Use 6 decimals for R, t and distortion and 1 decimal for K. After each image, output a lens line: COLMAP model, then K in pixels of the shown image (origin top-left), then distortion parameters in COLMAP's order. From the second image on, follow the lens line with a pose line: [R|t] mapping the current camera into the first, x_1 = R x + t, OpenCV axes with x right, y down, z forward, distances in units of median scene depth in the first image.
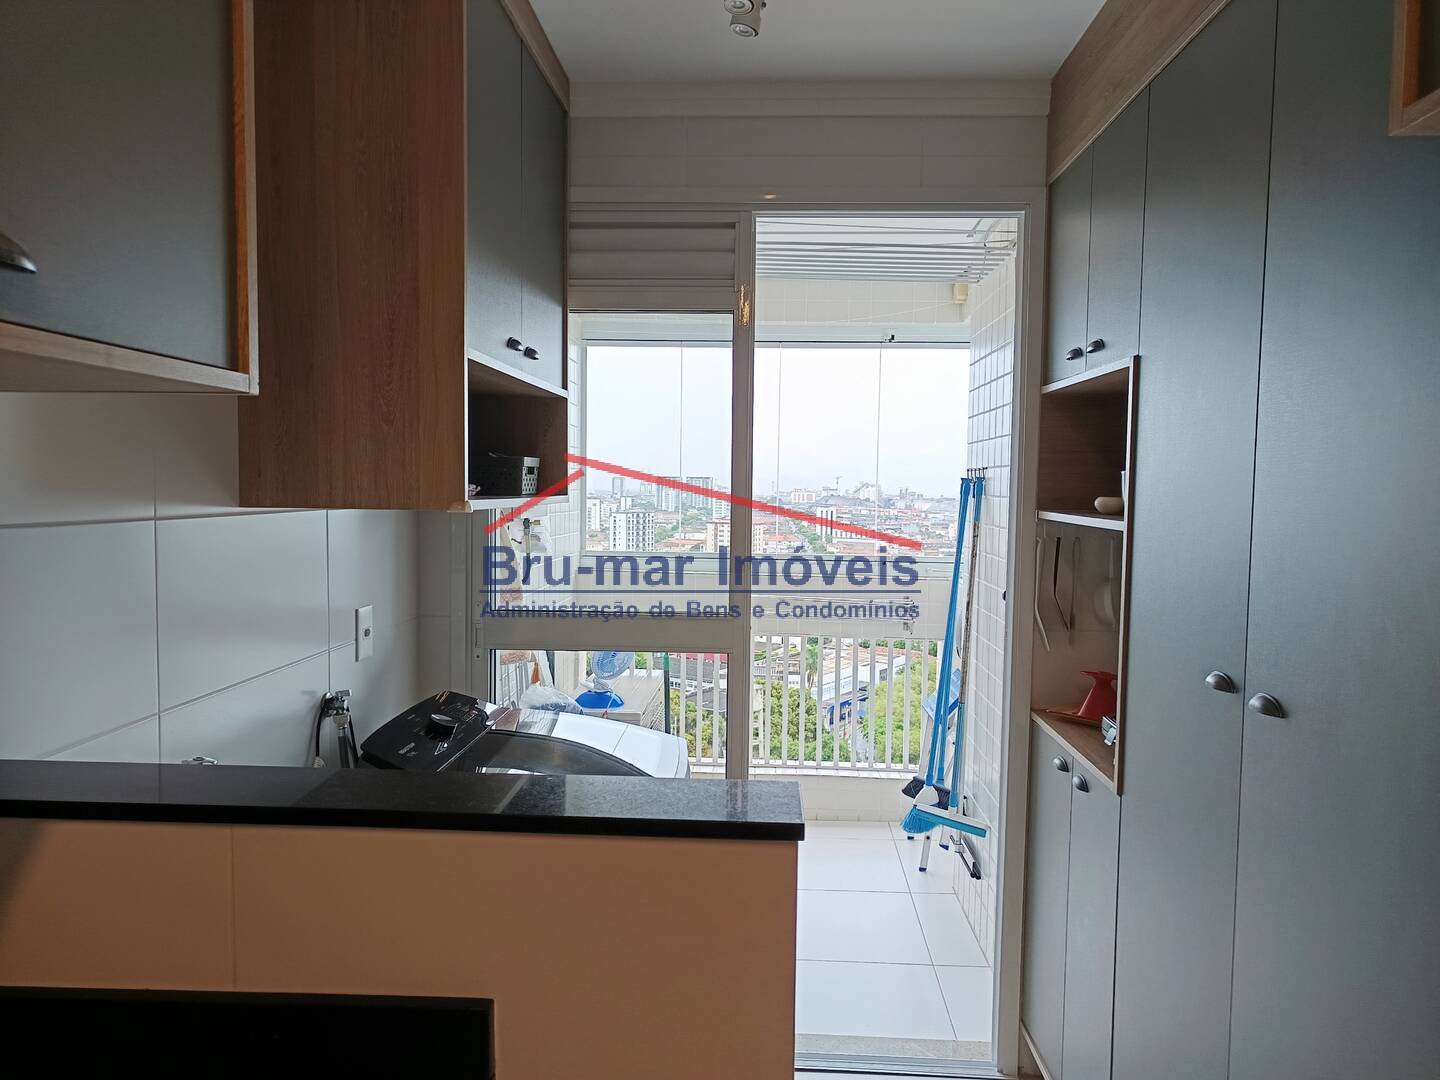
lens RADIAL K [[1007.2, 0, 732.3], [0, 1007.2, 544.1], [0, 0, 1]] dist [0.007503, -0.000504]
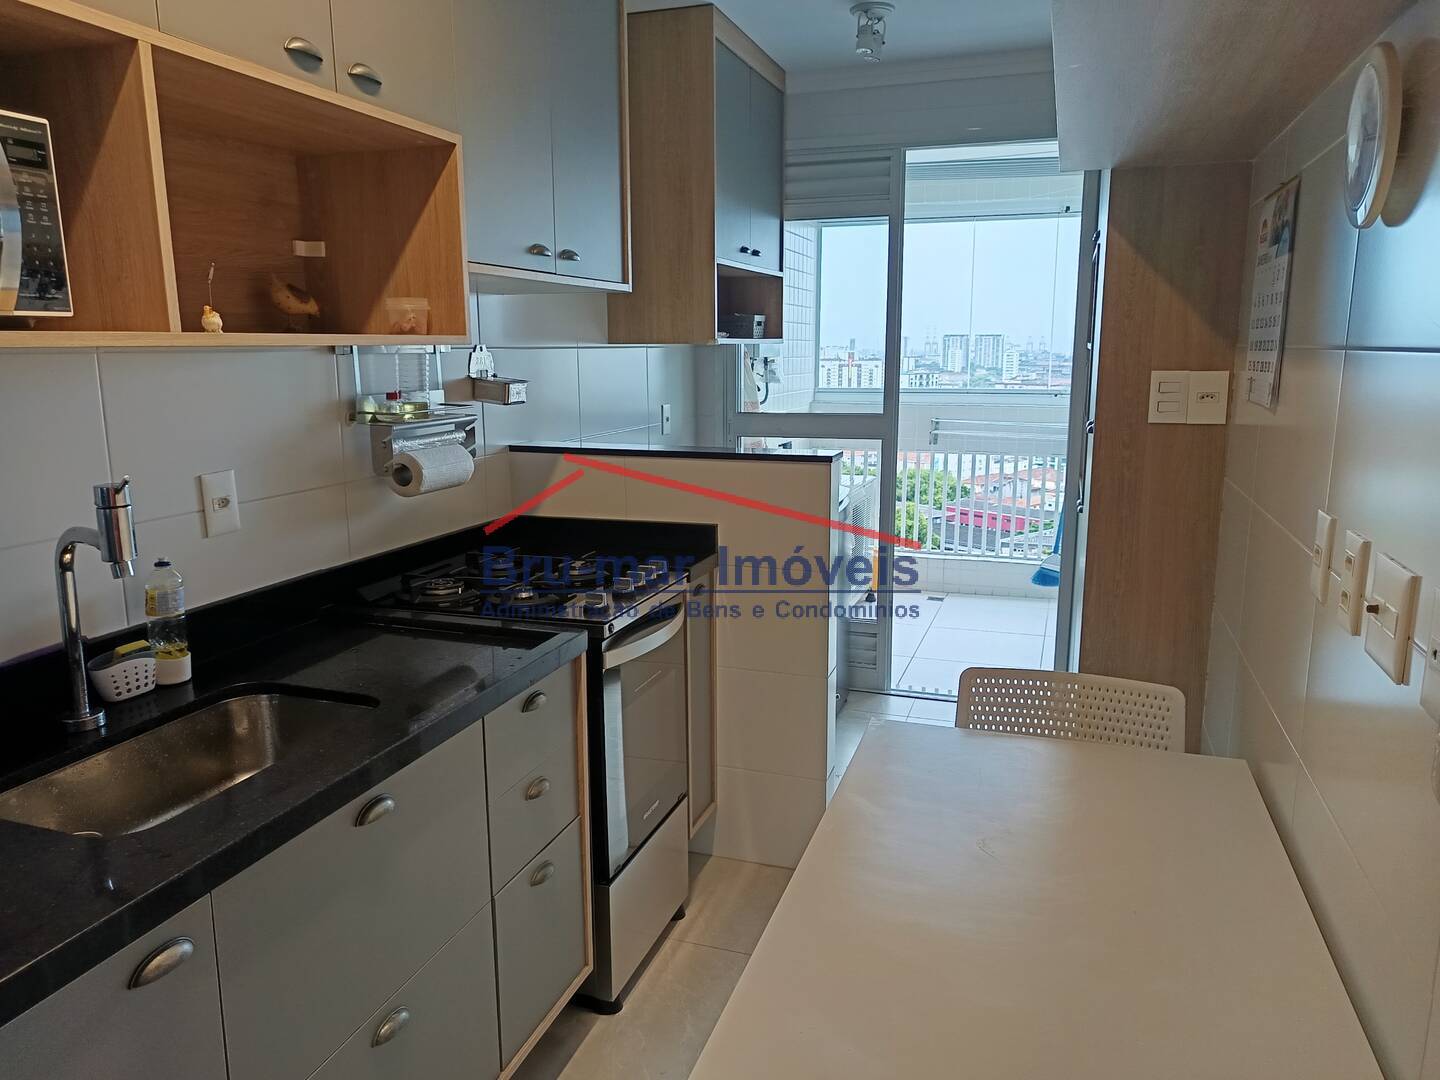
lens RADIAL K [[1007.2, 0, 715.3], [0, 1007.2, 544.1], [0, 0, 1]] dist [0.007503, -0.000504]
pose [[0.957629, 0.038291, -0.285447, 0.209583], [0.000709, 0.990806, 0.135288, 0.059948], [0.288003, -0.129758, 0.948798, -0.617480]]
